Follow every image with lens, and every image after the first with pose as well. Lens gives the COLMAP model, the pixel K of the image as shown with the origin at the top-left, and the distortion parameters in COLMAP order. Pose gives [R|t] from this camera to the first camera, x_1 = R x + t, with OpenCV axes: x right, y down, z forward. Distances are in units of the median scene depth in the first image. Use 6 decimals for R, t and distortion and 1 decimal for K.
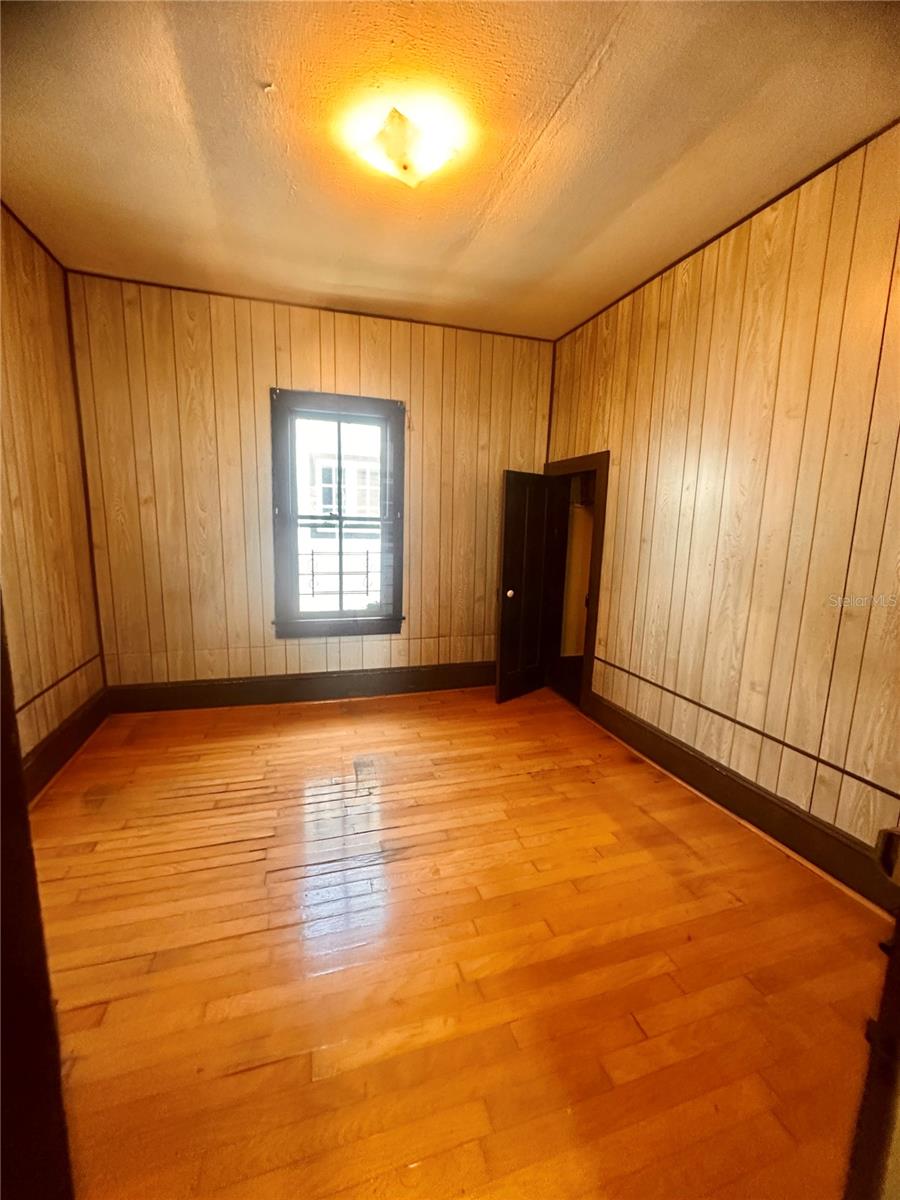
lens RADIAL K [[481.1, 0, 446.7], [0, 481.1, 598.4], [0, 0, 1]] dist [-0.004340, 0.001122]
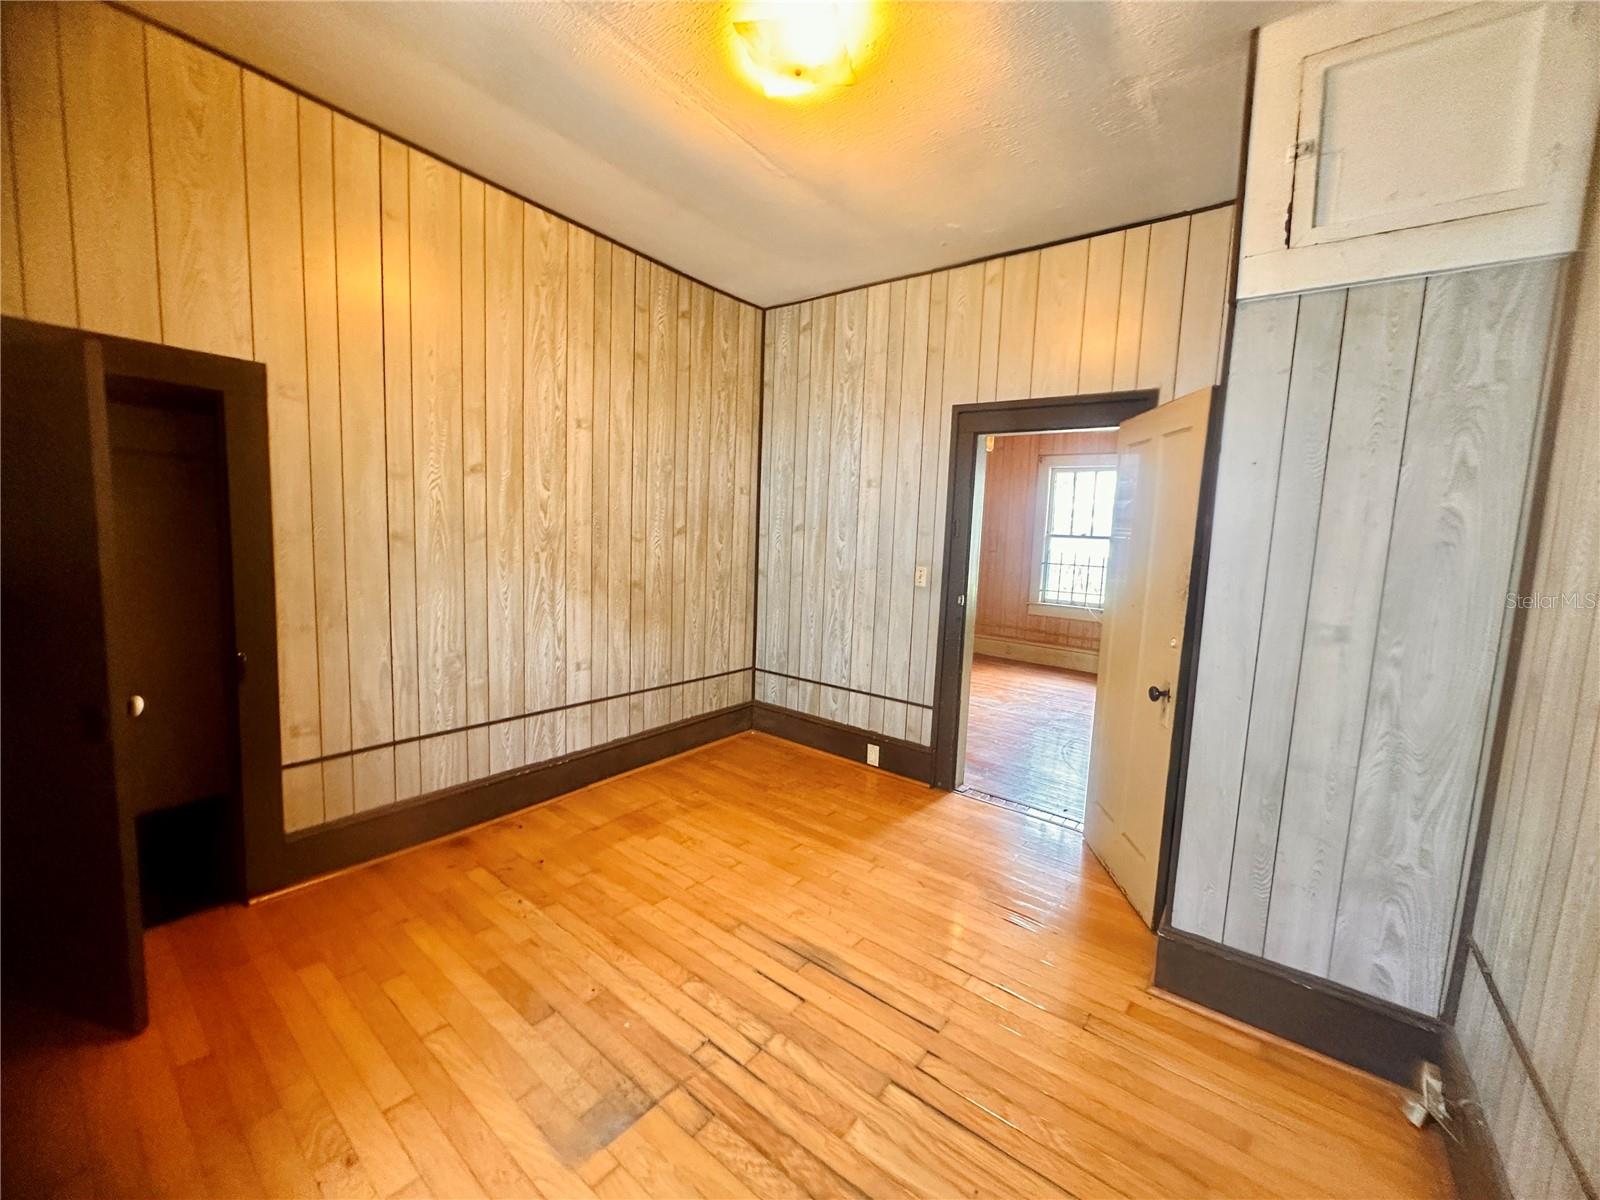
lens RADIAL K [[641.4, 0, 797.6], [0, 641.4, 600.9], [0, 0, 1]] dist [-0.004340, 0.001122]
pose [[-0.567913, -0.136270, 0.811730, -0.748189], [0.072167, 0.974158, 0.214028, -0.220184], [-0.819919, 0.180129, -0.543403, 1.246995]]
